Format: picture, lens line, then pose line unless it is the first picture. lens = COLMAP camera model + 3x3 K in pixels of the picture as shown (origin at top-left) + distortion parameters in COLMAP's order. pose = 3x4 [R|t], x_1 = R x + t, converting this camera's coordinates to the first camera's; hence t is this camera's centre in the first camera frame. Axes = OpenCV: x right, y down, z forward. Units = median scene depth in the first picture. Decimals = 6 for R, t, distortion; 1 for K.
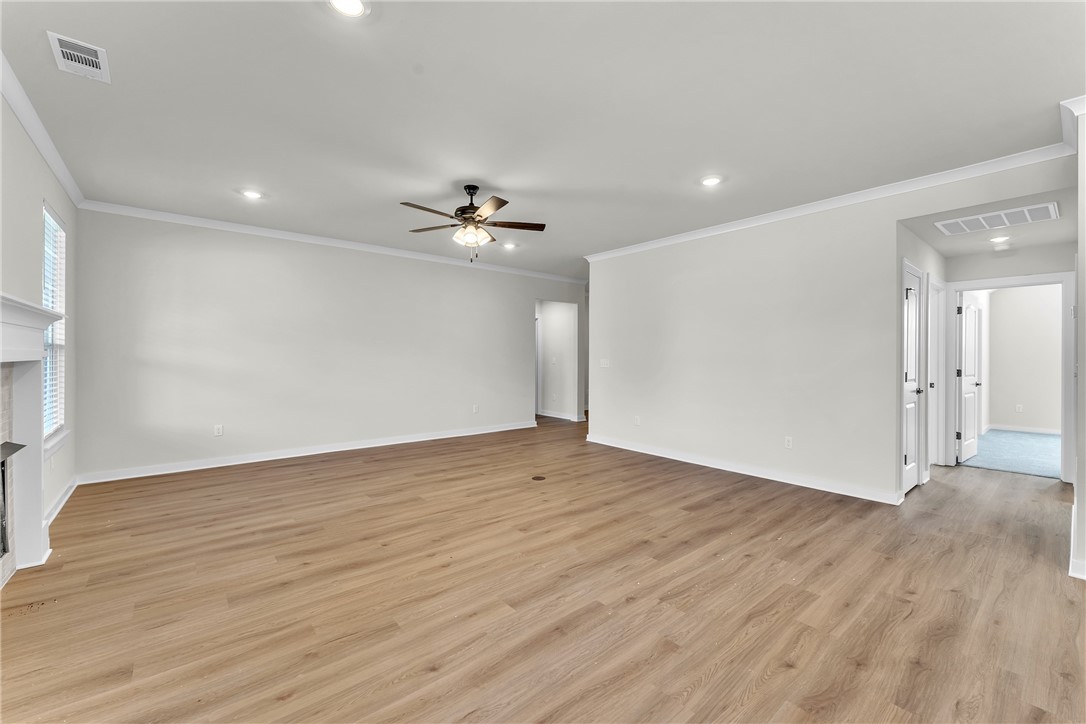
lens RADIAL K [[445.1, 0, 540.4], [0, 445.1, 356.4], [0, 0, 1]] dist [-0.000644, 0.000363]
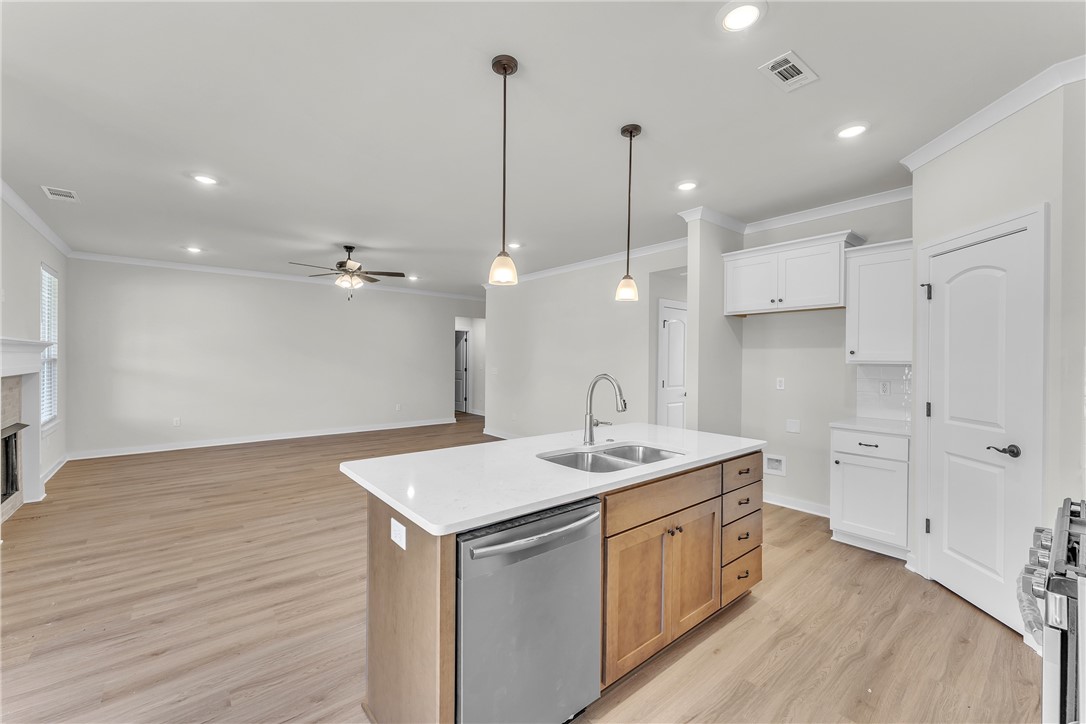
lens RADIAL K [[445.1, 0, 546.0], [0, 445.1, 361.0], [0, 0, 1]] dist [-0.000644, 0.000363]
pose [[0.999994, 0.003403, 0.001145, 0.532556], [-0.003408, 0.999983, 0.004802, -0.035004], [-0.001129, -0.004806, 0.999988, -0.458154]]
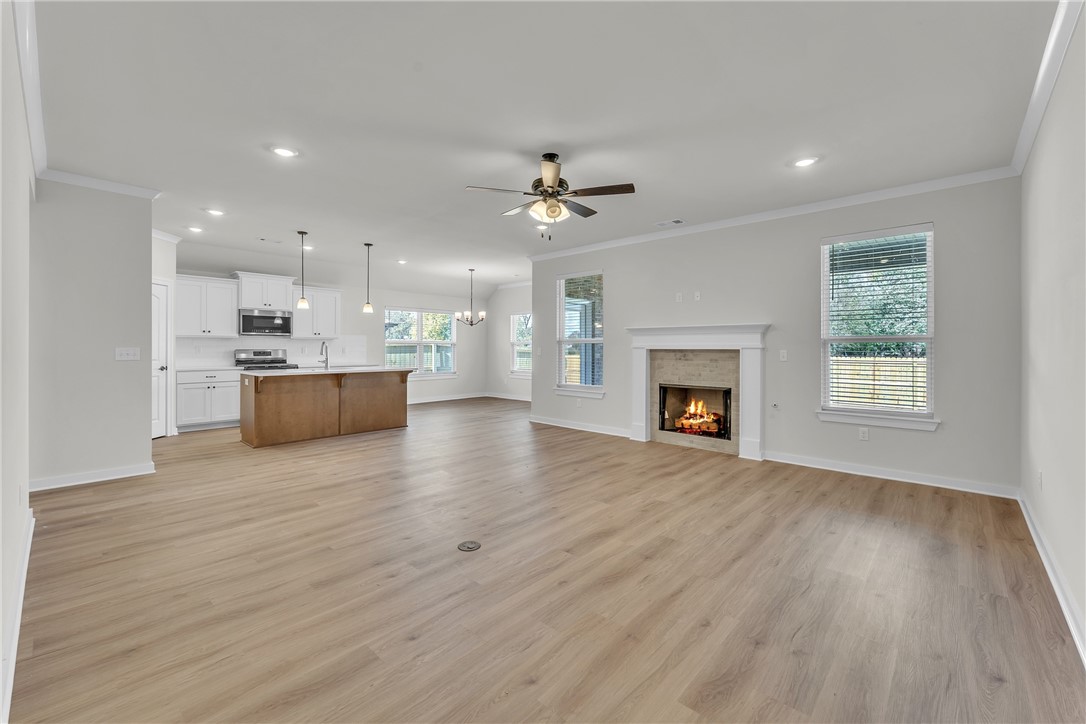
lens RADIAL K [[445.1, 0, 547.3], [0, 445.1, 348.1], [0, 0, 1]] dist [-0.000644, 0.000363]
pose [[-0.990840, -0.005916, -0.134910, -0.036459], [-0.006144, 0.999980, 0.001270, 0.005055], [0.134900, 0.002087, -0.990857, 2.187202]]
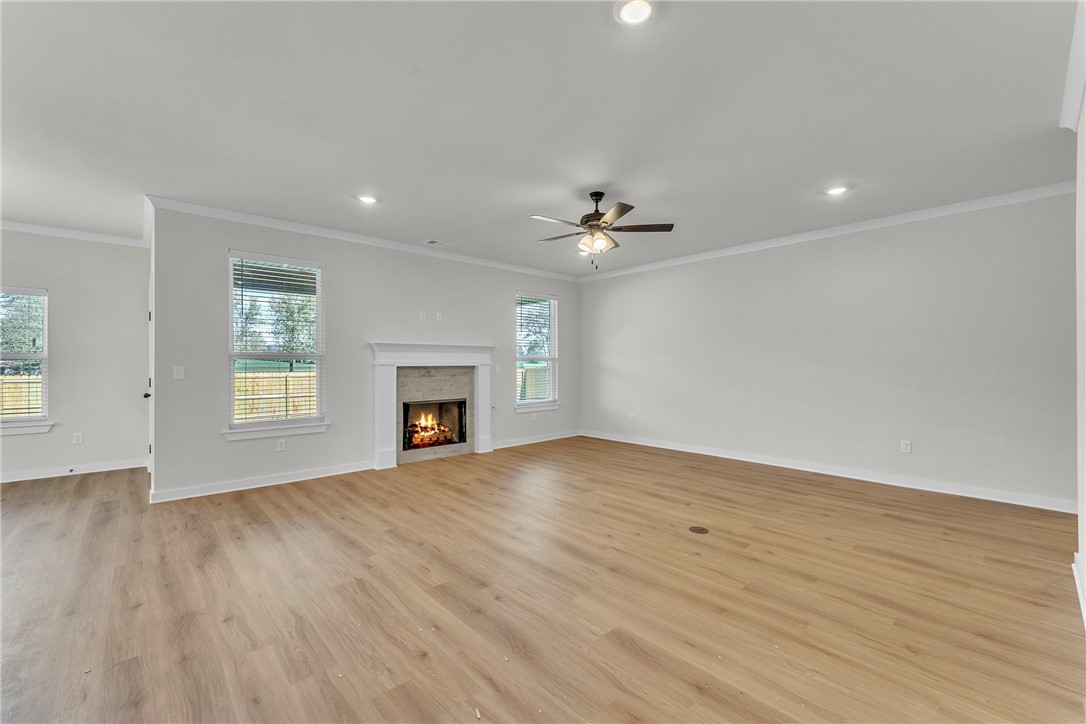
lens RADIAL K [[445.1, 0, 538.4], [0, 445.1, 357.4], [0, 0, 1]] dist [-0.000644, 0.000363]
pose [[0.041509, -0.018907, -0.998959, 0.969374], [0.000874, 0.999821, -0.018887, 0.008215], [0.999138, -0.000089, 0.041518, 0.960219]]
